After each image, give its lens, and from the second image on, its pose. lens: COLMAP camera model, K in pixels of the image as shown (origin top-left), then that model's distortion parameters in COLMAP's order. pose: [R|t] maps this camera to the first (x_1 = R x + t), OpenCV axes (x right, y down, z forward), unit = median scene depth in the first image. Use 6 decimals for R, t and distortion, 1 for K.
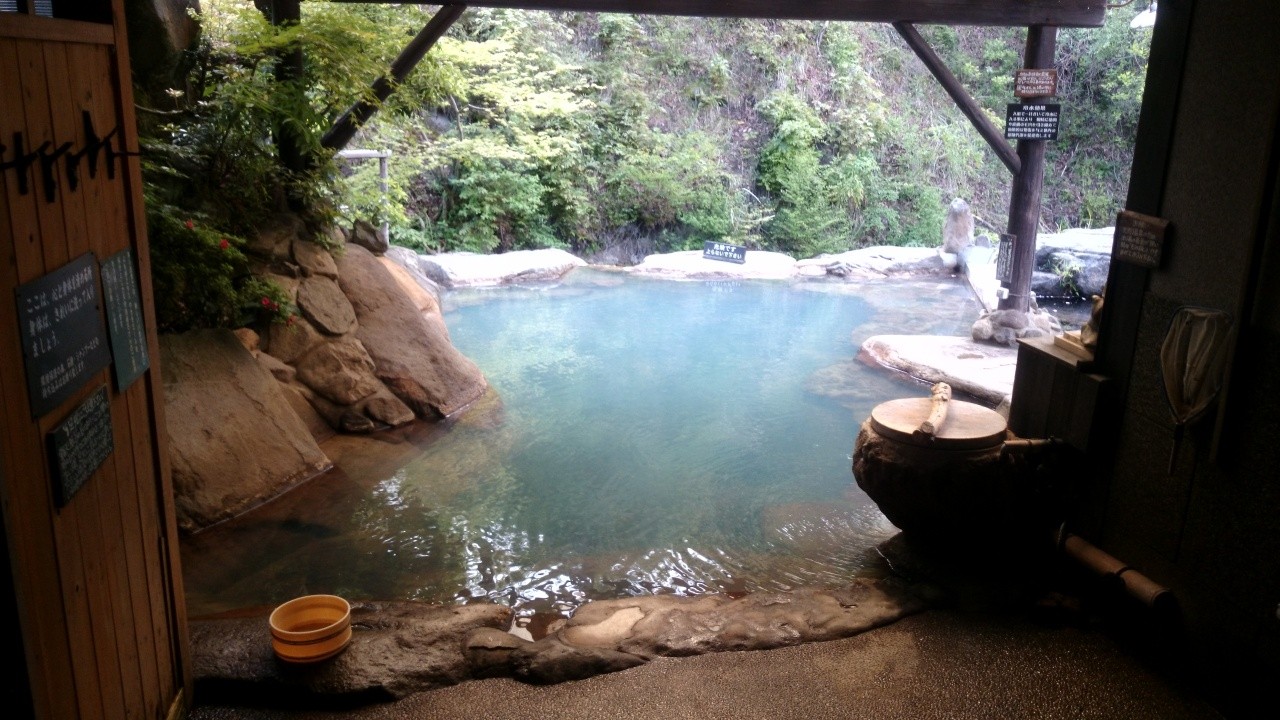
lens RADIAL K [[1017.0, 0, 649.2], [0, 1017.0, 359.9], [0, 0, 1]] dist [0.137297, -0.229852]
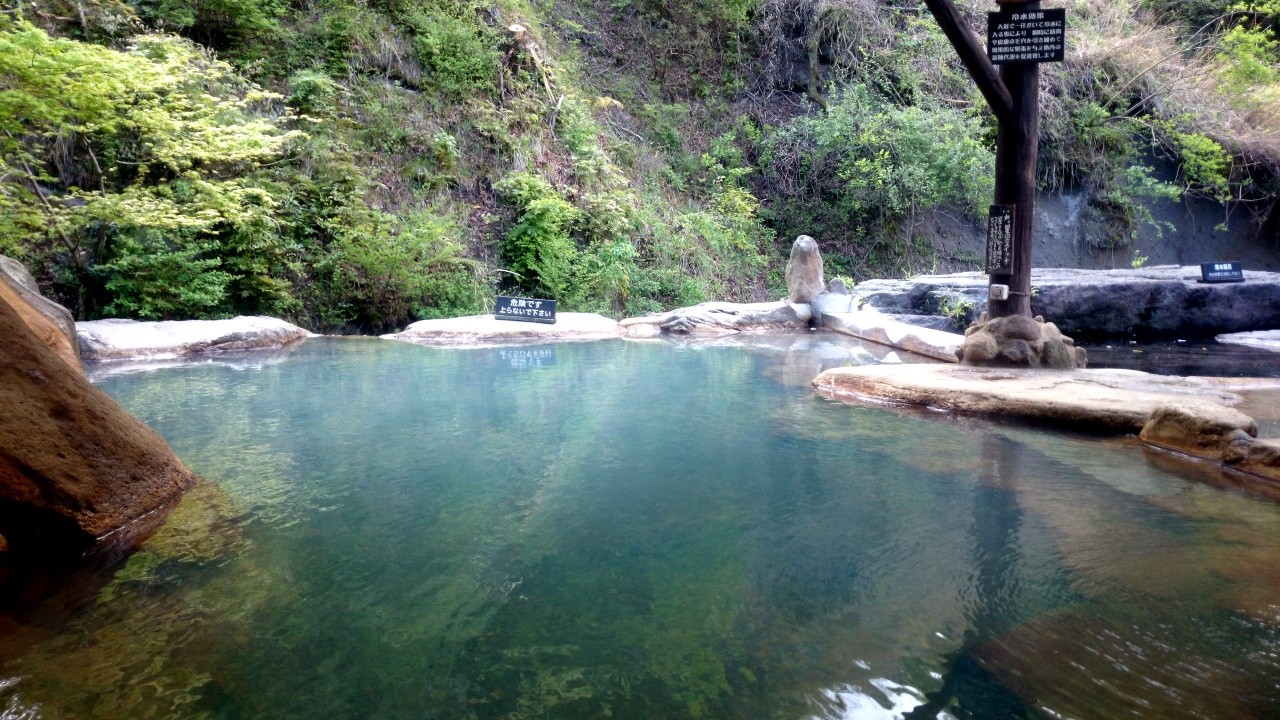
lens RADIAL K [[1017.0, 0, 653.4], [0, 1017.0, 354.4], [0, 0, 1]] dist [0.137297, -0.229852]
pose [[0.949568, -0.054021, 0.308873, -0.044331], [0.102049, 0.984662, -0.141513, 0.024992], [-0.296491, 0.165896, 0.940517, 0.211908]]
